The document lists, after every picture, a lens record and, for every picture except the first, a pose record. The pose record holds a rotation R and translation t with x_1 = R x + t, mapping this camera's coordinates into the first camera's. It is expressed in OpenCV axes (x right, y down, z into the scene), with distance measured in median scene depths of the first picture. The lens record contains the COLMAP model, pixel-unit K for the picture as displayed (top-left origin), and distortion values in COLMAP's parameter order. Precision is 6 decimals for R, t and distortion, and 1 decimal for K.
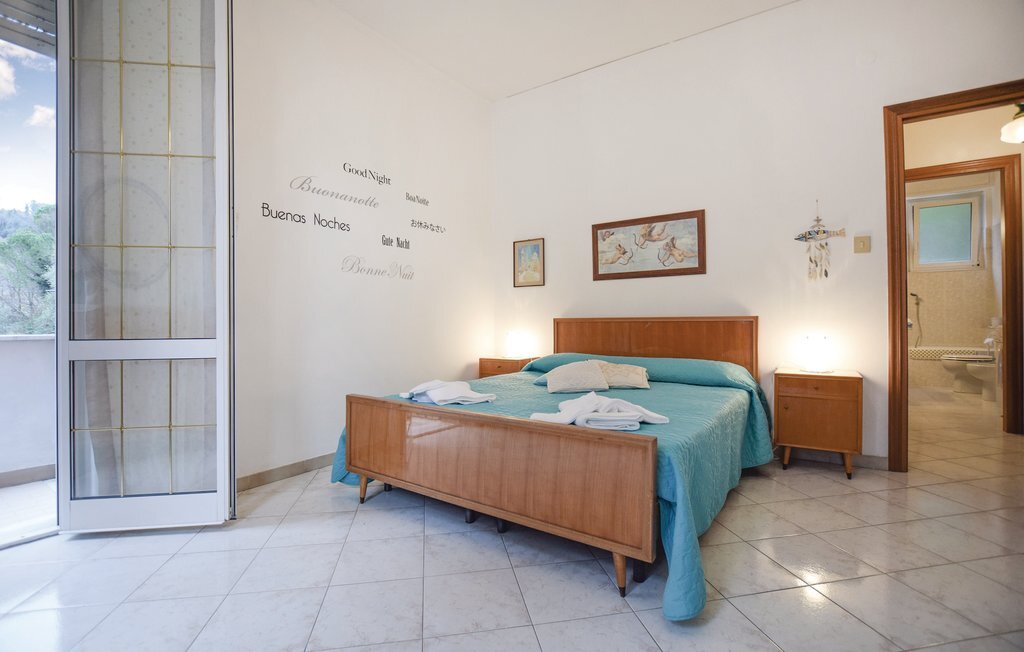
lens RADIAL K [[459.9, 0, 509.4], [0, 459.9, 318.9], [0, 0, 1]] dist [-0.023998, 0.000434]
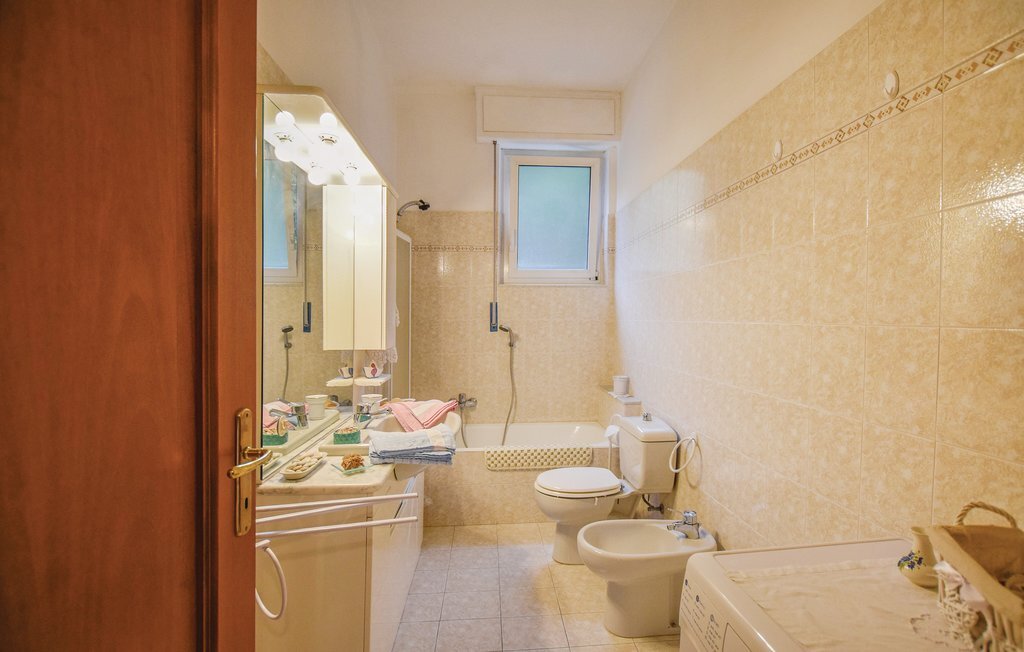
lens RADIAL K [[459.9, 0, 514.6], [0, 459.9, 324.7], [0, 0, 1]] dist [-0.023998, 0.000434]
pose [[0.806123, 0.006521, 0.591712, 0.612985], [-0.017191, 0.999775, 0.012403, -0.067081], [-0.591498, -0.020171, 0.806054, 0.585226]]
